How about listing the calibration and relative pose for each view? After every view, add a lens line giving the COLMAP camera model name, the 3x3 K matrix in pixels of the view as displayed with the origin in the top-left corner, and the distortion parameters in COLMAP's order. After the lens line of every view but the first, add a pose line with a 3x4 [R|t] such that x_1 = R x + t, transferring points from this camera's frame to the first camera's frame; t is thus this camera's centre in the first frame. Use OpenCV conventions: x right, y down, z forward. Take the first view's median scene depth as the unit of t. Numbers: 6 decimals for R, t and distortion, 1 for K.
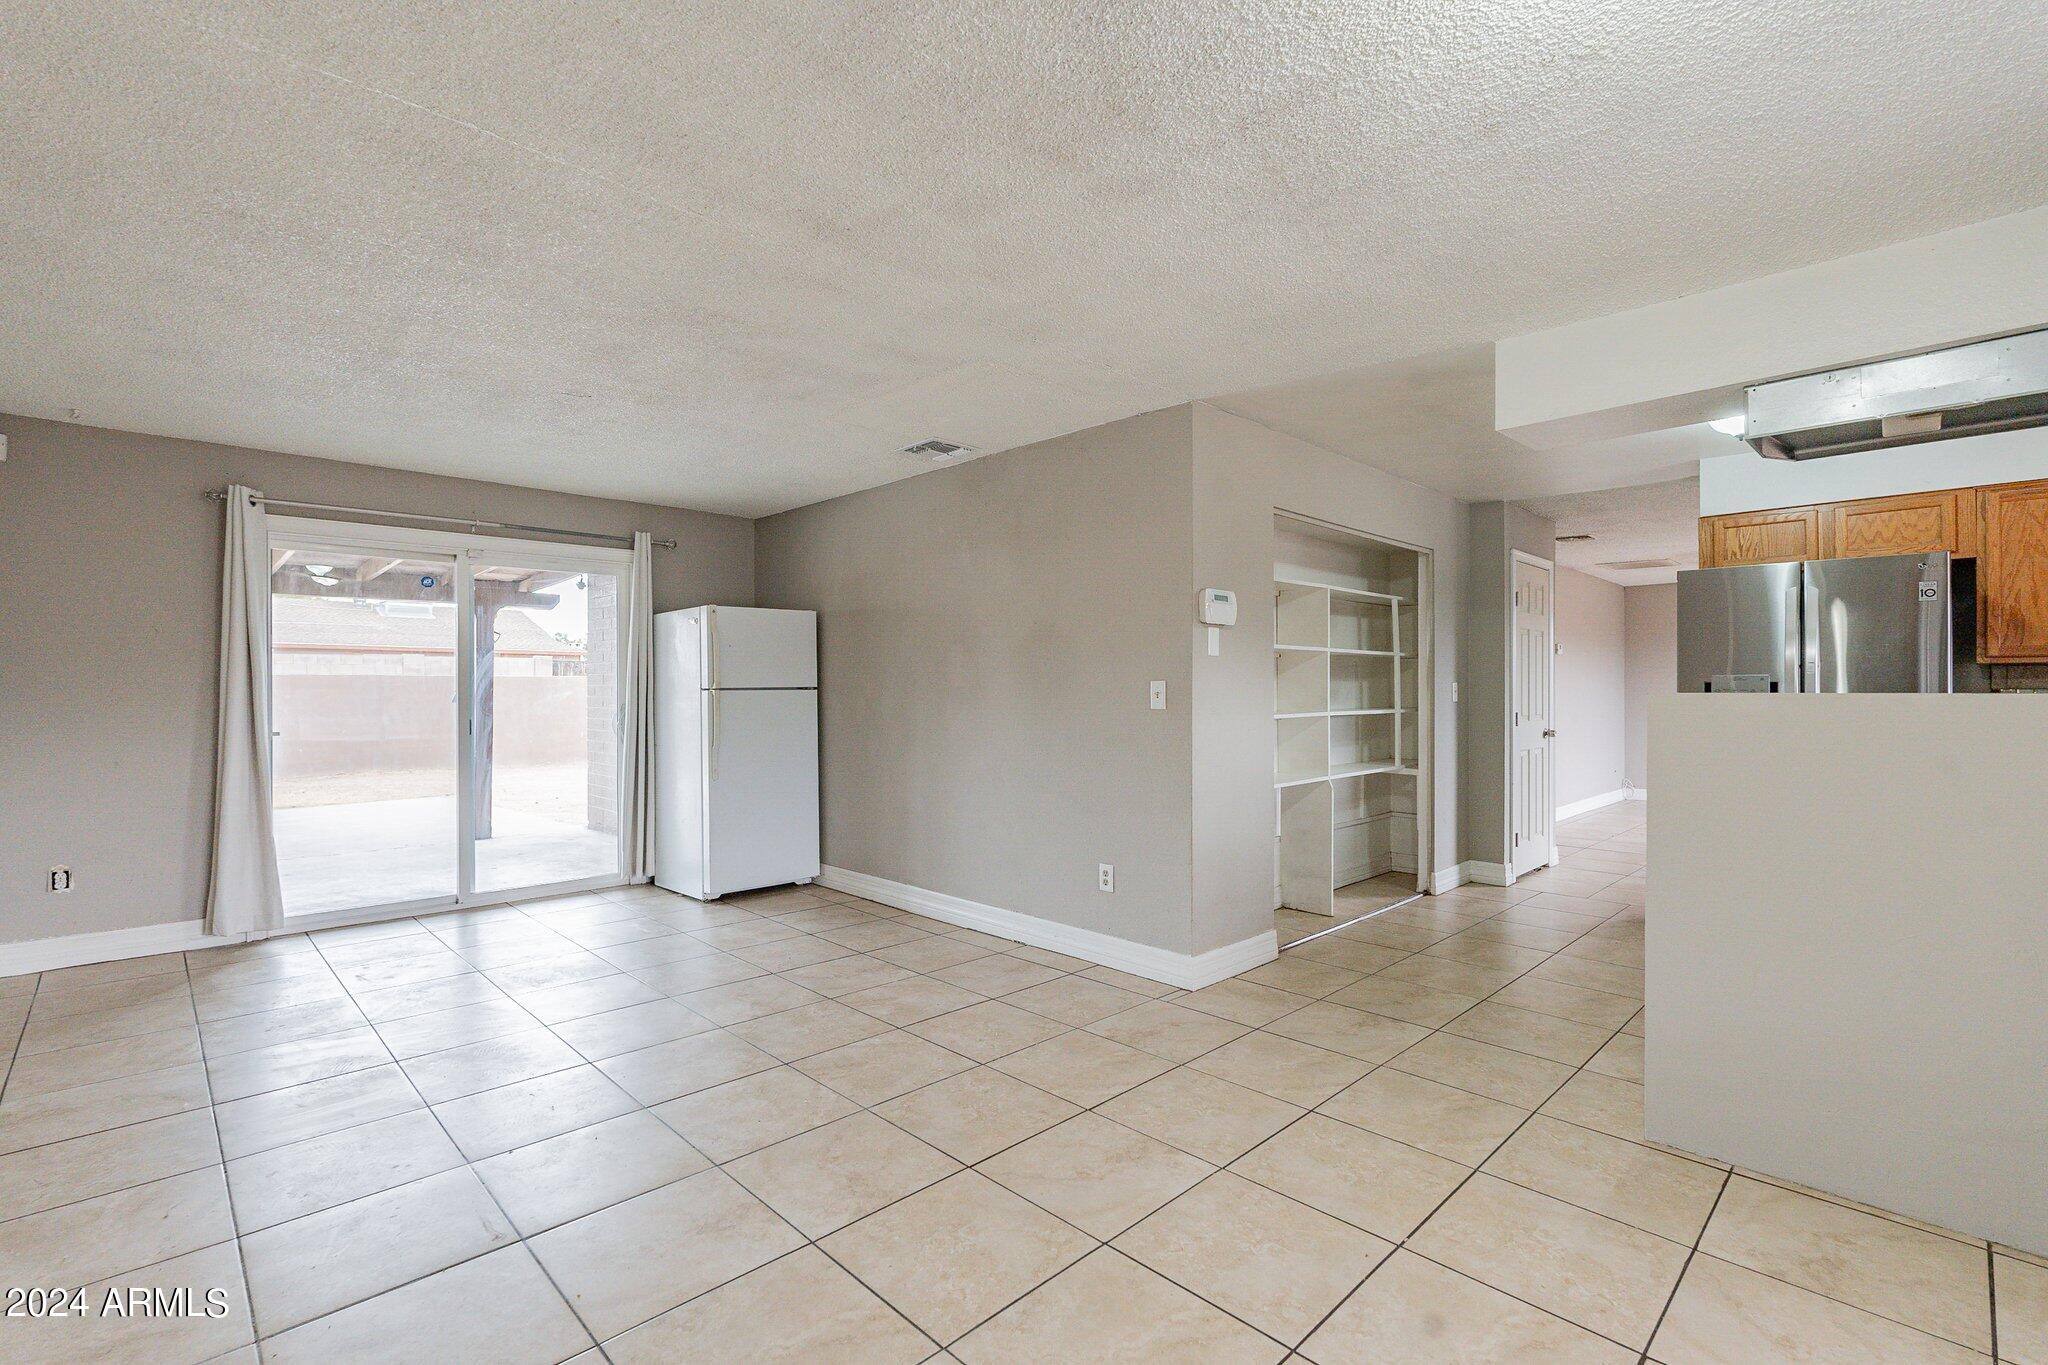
lens RADIAL K [[920.1, 0, 1024.1], [0, 920.1, 684.2], [0, 0, 1]] dist [-0.003297, -0.000169]
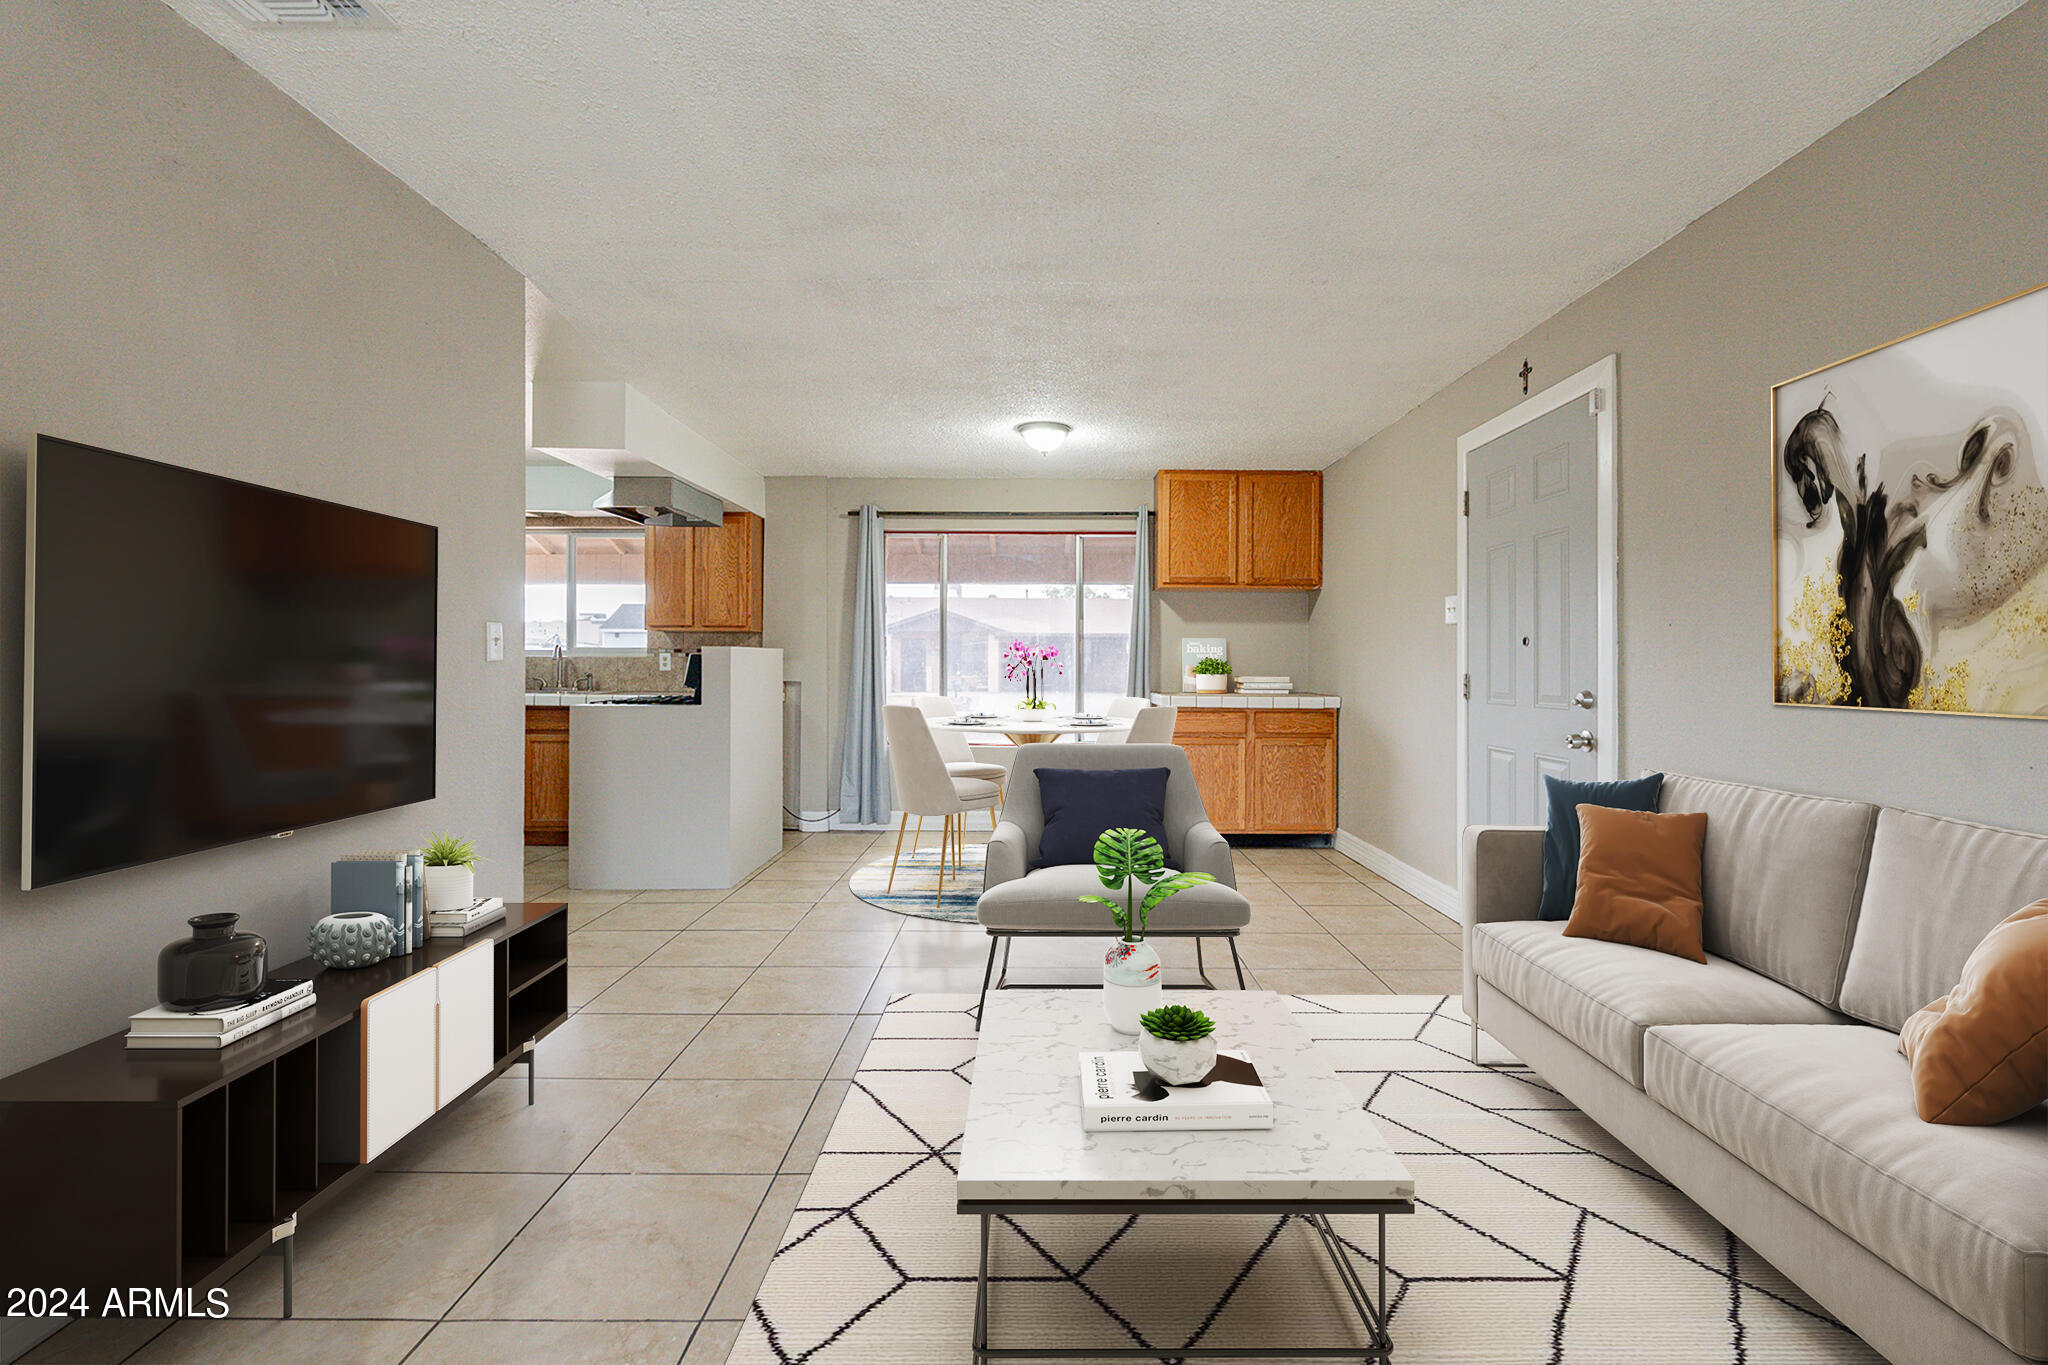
lens RADIAL K [[922.7, 0, 1041.9], [0, 922.7, 659.7], [0, 0, 1]] dist [0.000581, 0.000113]
pose [[-0.720617, -0.002546, 0.693328, -0.638917], [-0.008417, 0.999952, -0.005076, 0.025031], [-0.693282, -0.009494, -0.720604, 1.155555]]
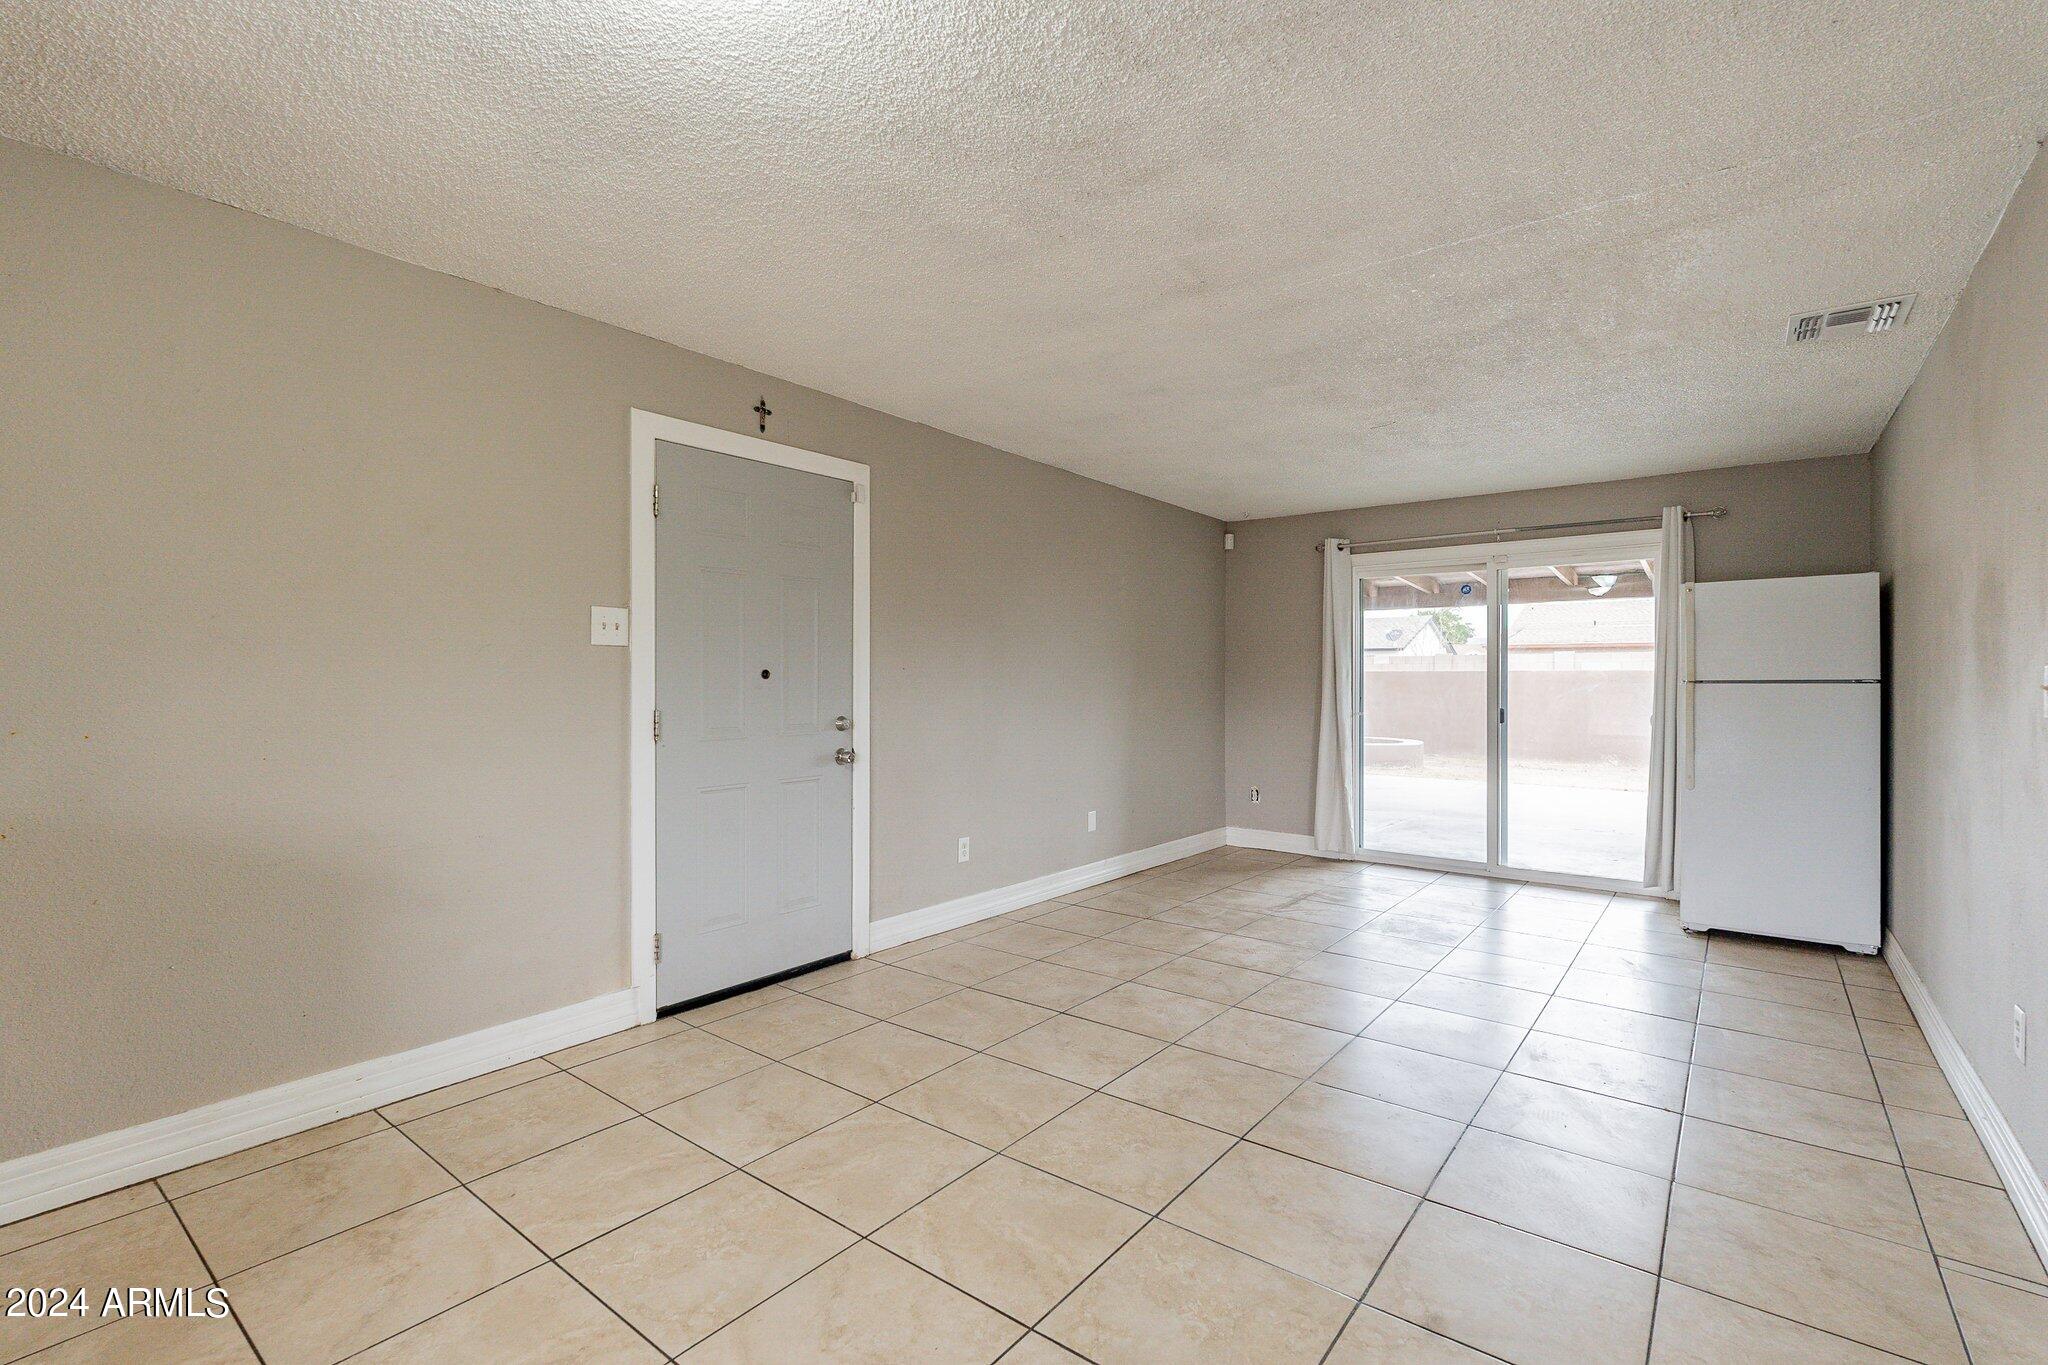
lens RADIAL K [[920.1, 0, 1024.1], [0, 920.1, 684.2], [0, 0, 1]] dist [-0.003297, -0.000169]
pose [[0.133639, 0.004486, -0.991020, 0.535040], [-0.000805, 0.999990, 0.004418, 0.005336], [0.991030, 0.000207, 0.133641, 0.355687]]
